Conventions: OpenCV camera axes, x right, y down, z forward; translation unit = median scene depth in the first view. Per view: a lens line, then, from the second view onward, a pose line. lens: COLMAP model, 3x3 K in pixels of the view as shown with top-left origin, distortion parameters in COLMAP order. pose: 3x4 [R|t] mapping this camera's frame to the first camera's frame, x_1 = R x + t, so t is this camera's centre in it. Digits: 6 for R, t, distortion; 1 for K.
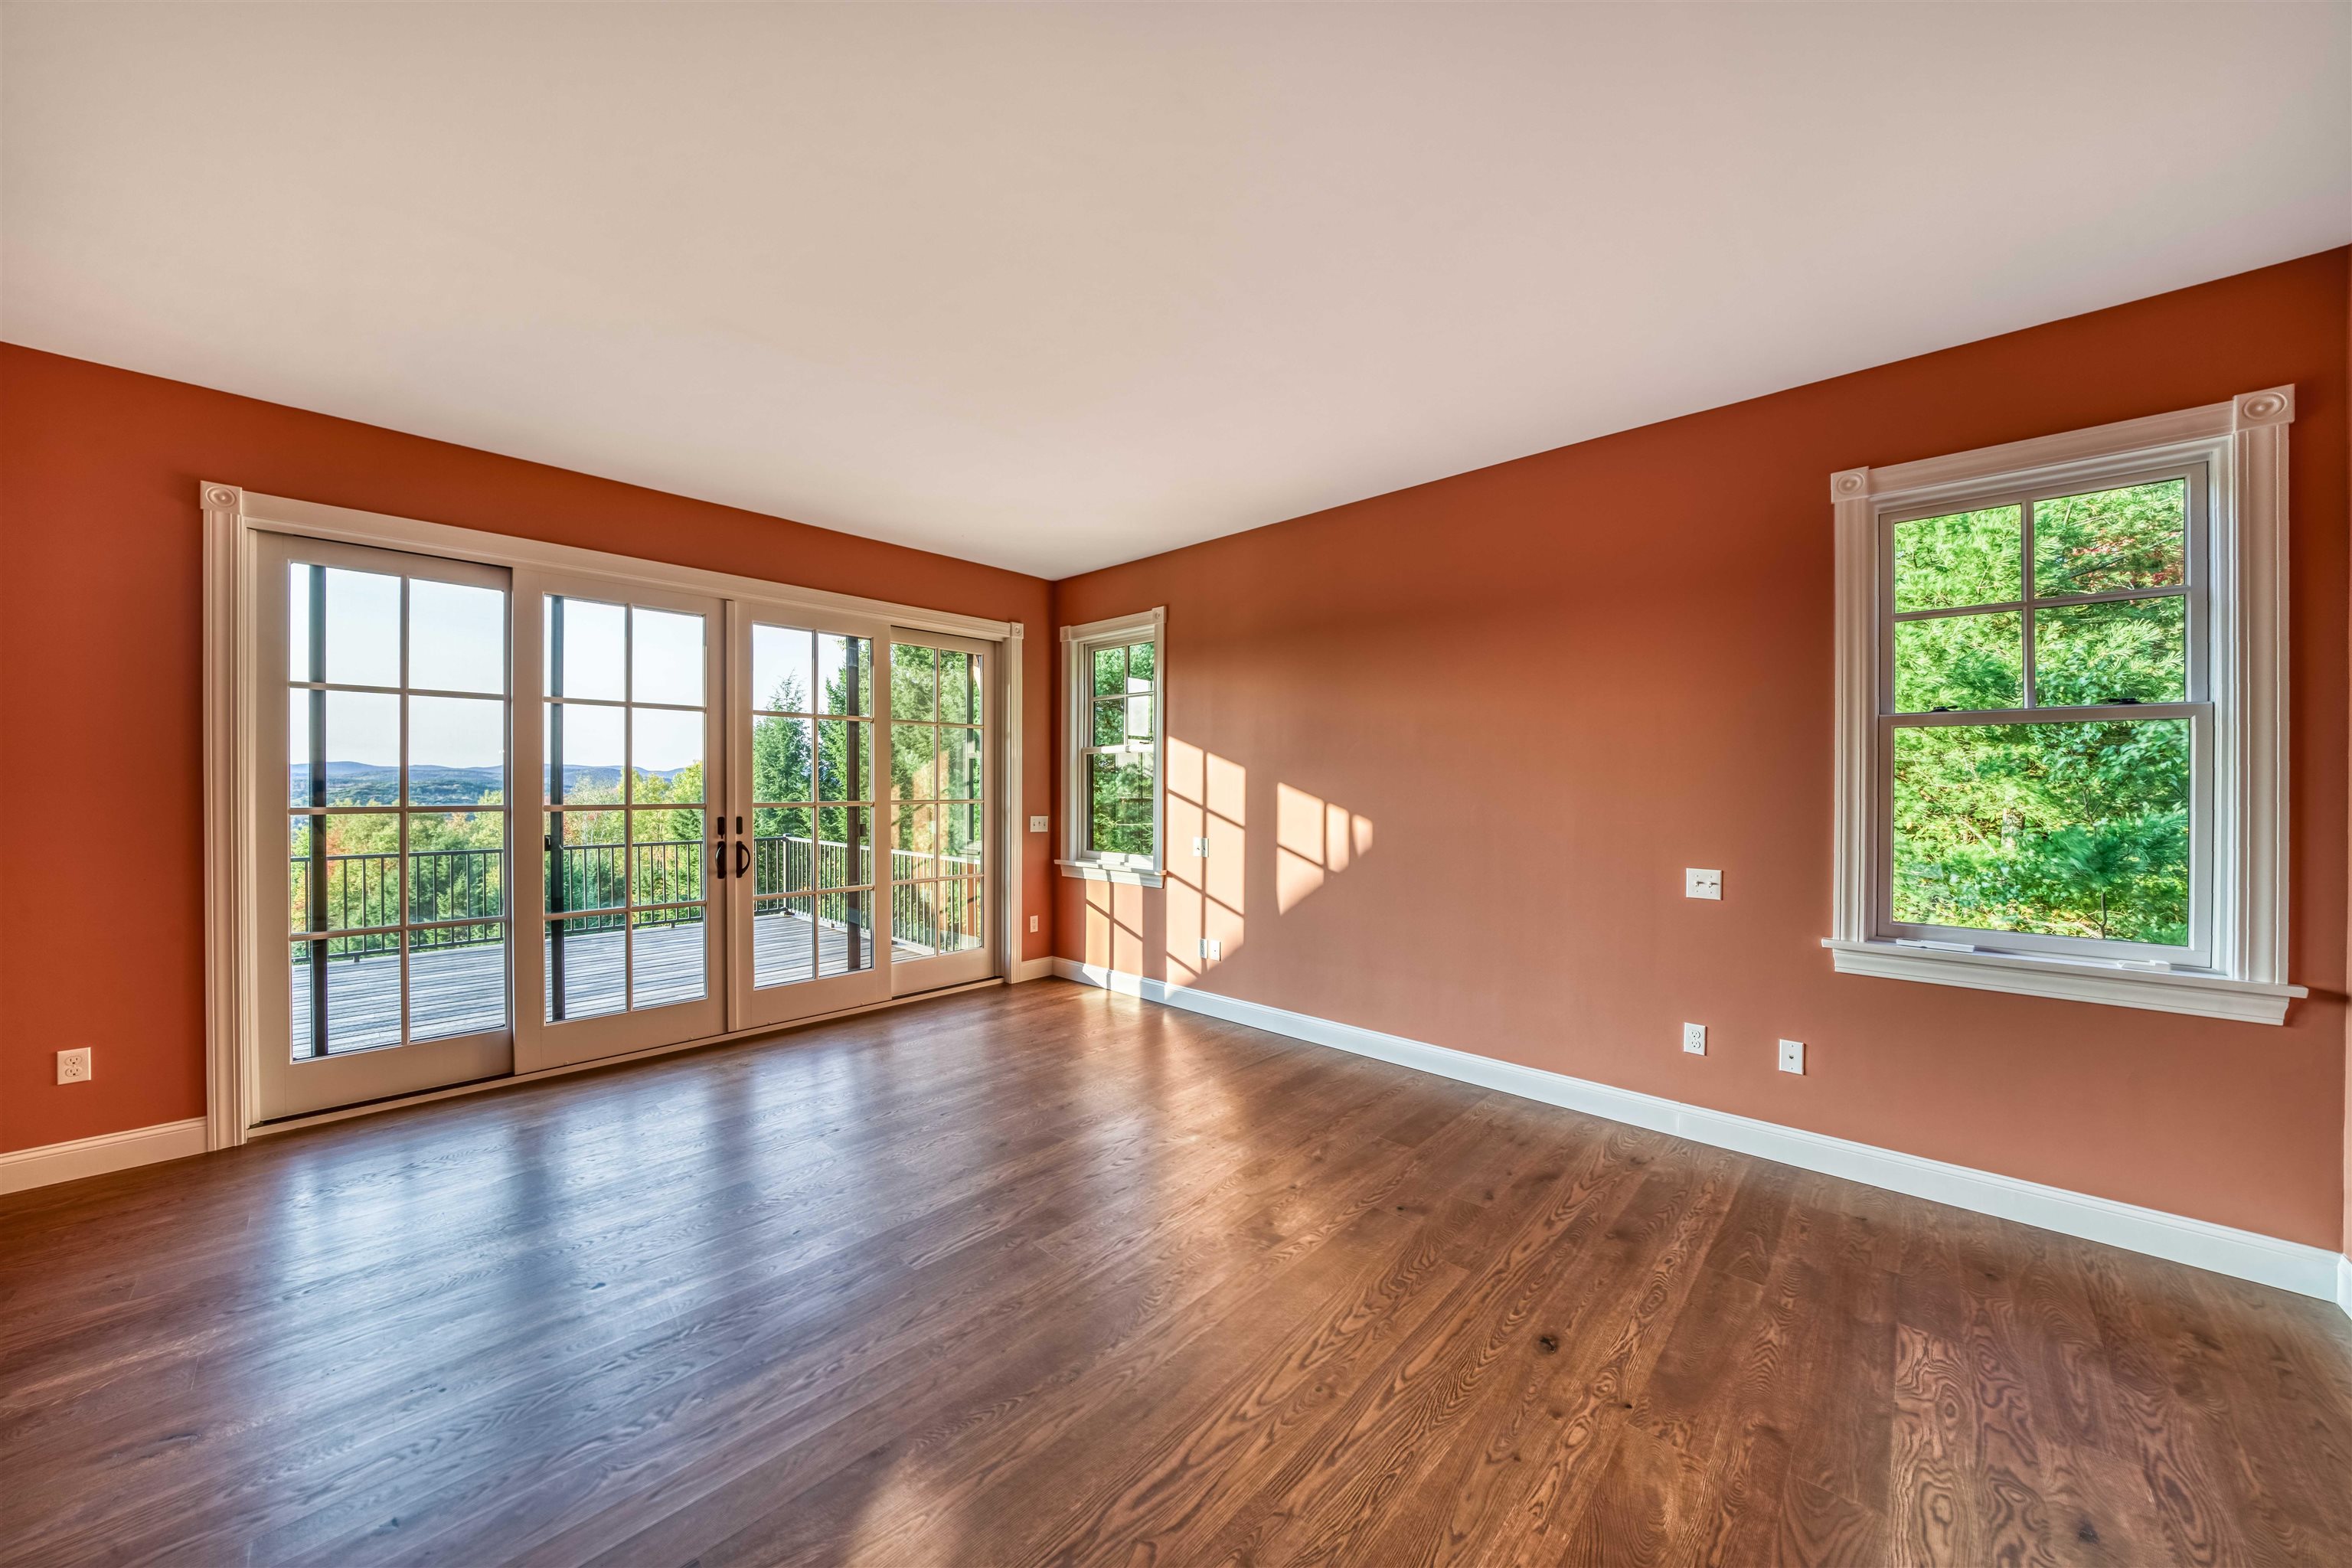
lens RADIAL K [[799.3, 0, 1179.2], [0, 799.3, 779.2], [0, 0, 1]] dist [-0.017332, 0.000022]
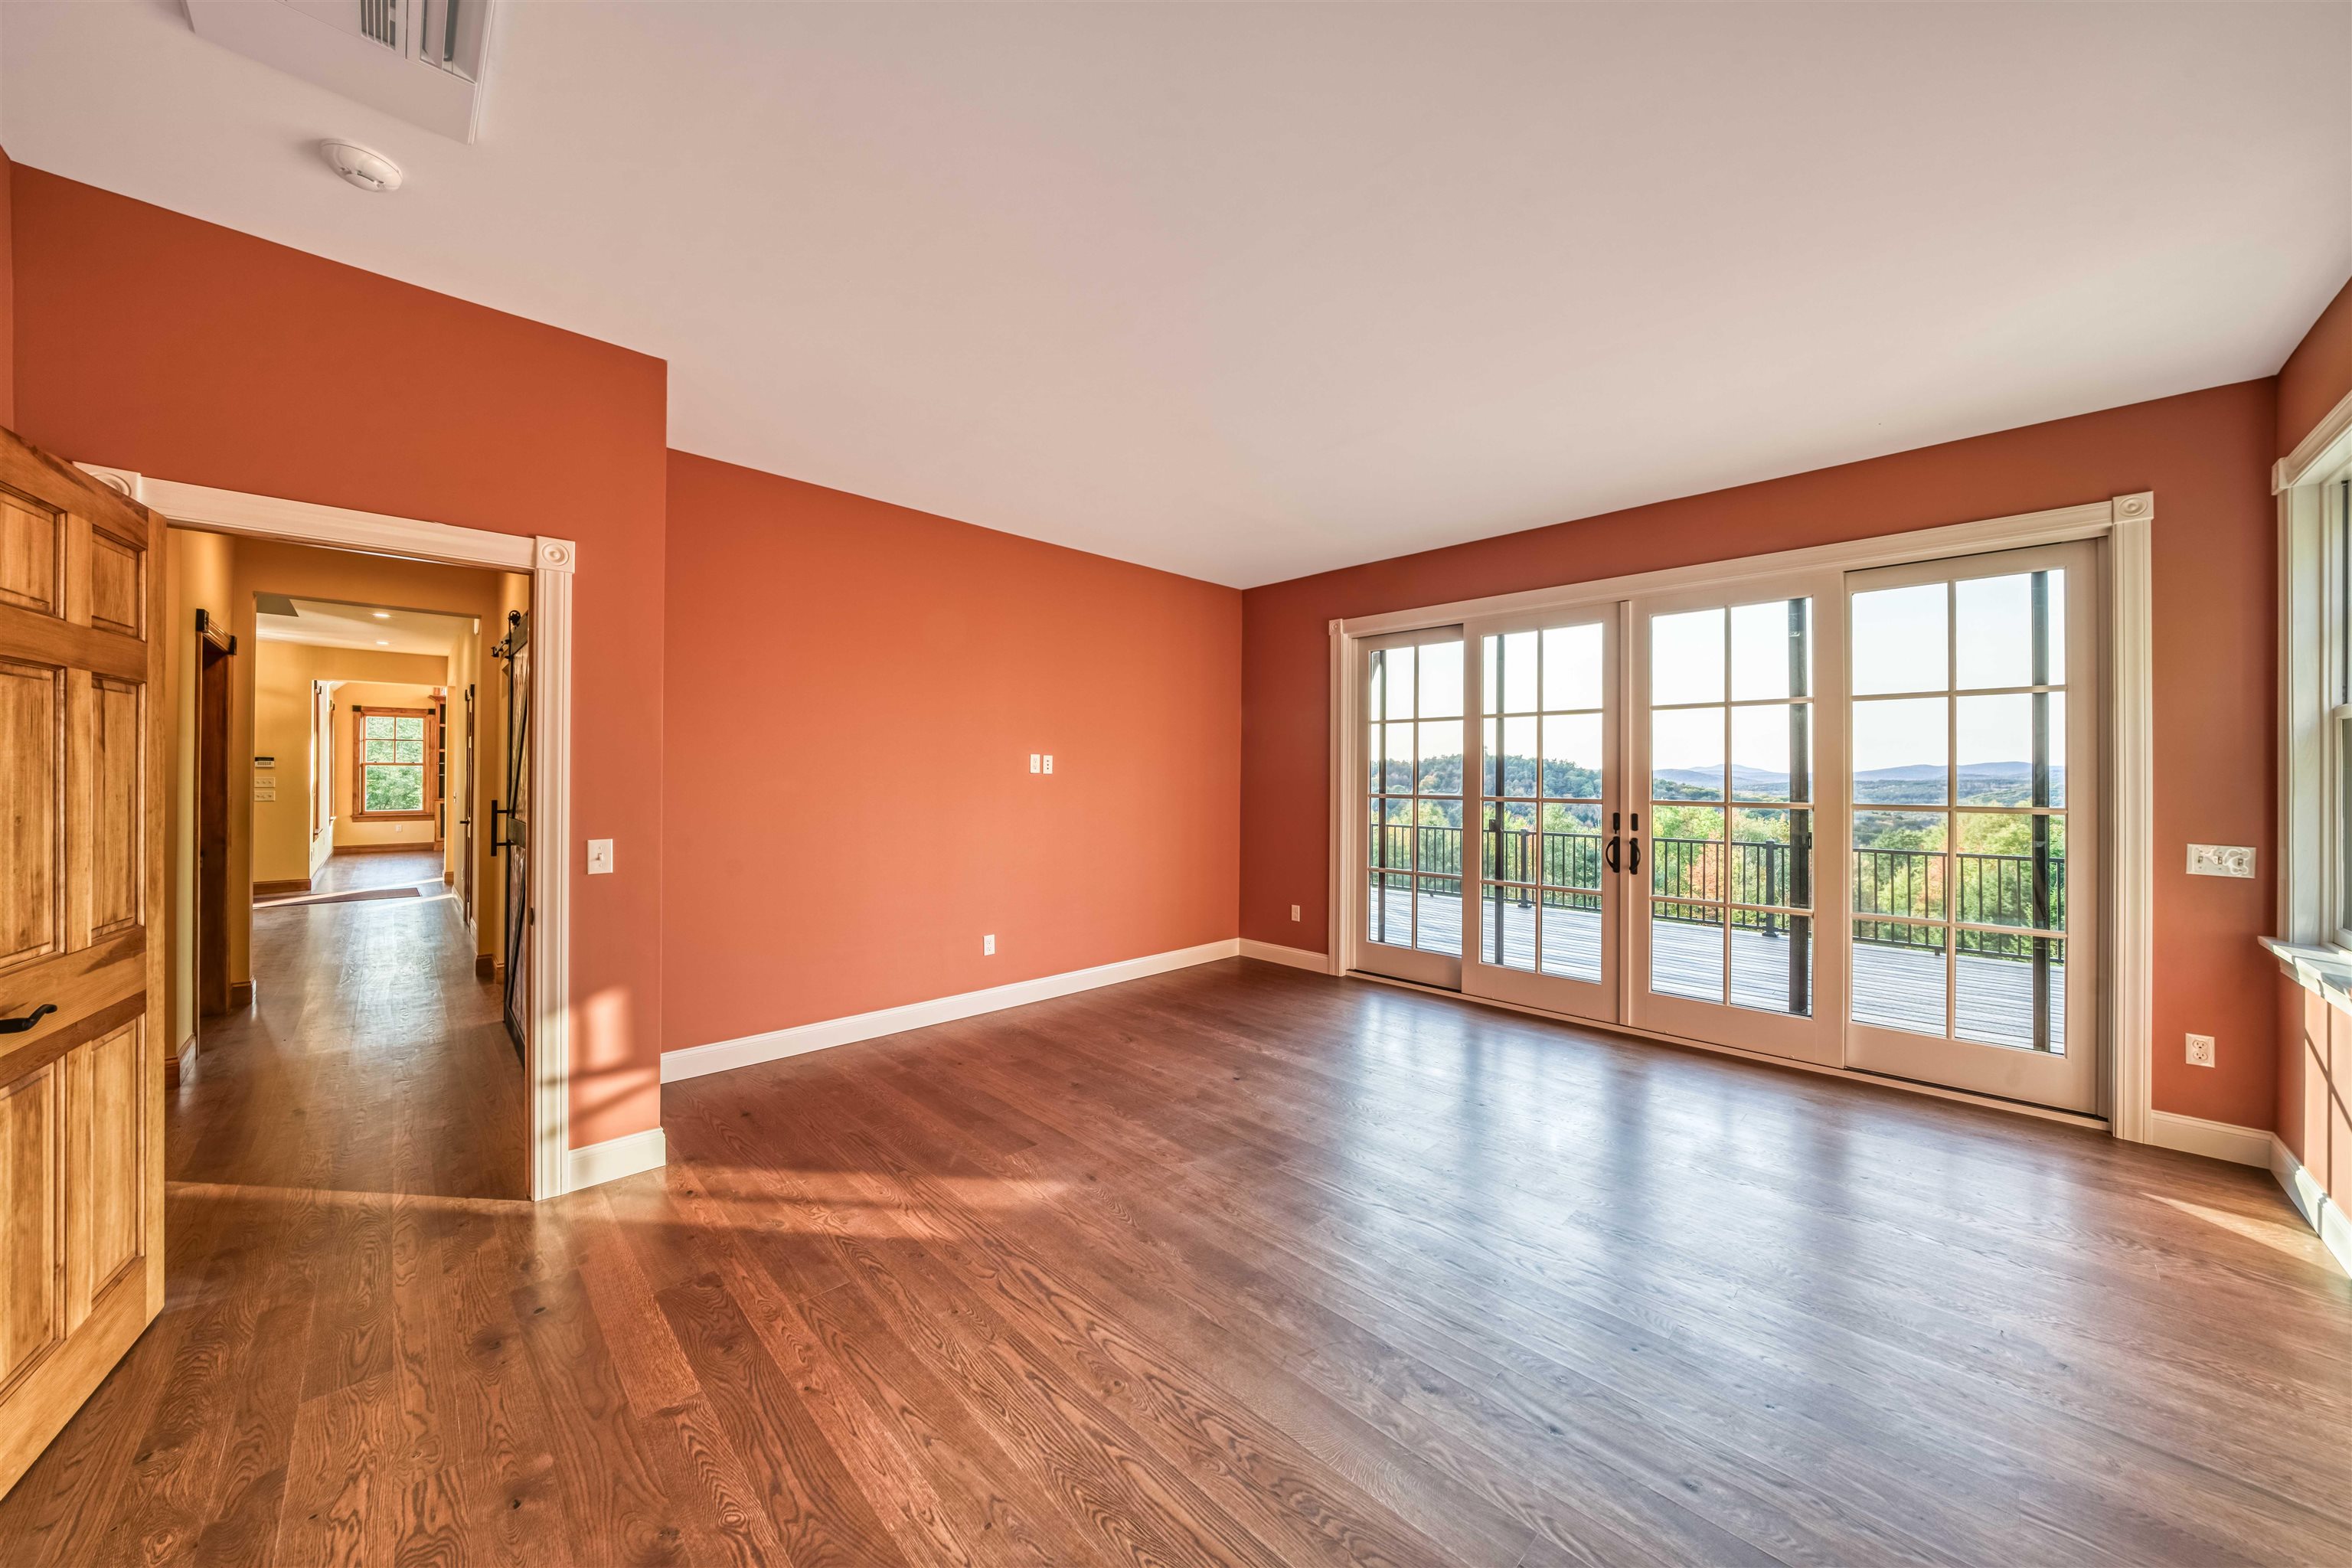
lens RADIAL K [[807.4, 0, 1161.3], [0, 807.4, 784.5], [0, 0, 1]] dist [-0.017538, 0.001608]
pose [[-0.045661, 0.005992, -0.998939, 0.490380], [0.001440, 0.999981, 0.005932, 0.003579], [0.998956, -0.001168, -0.045669, 0.458874]]
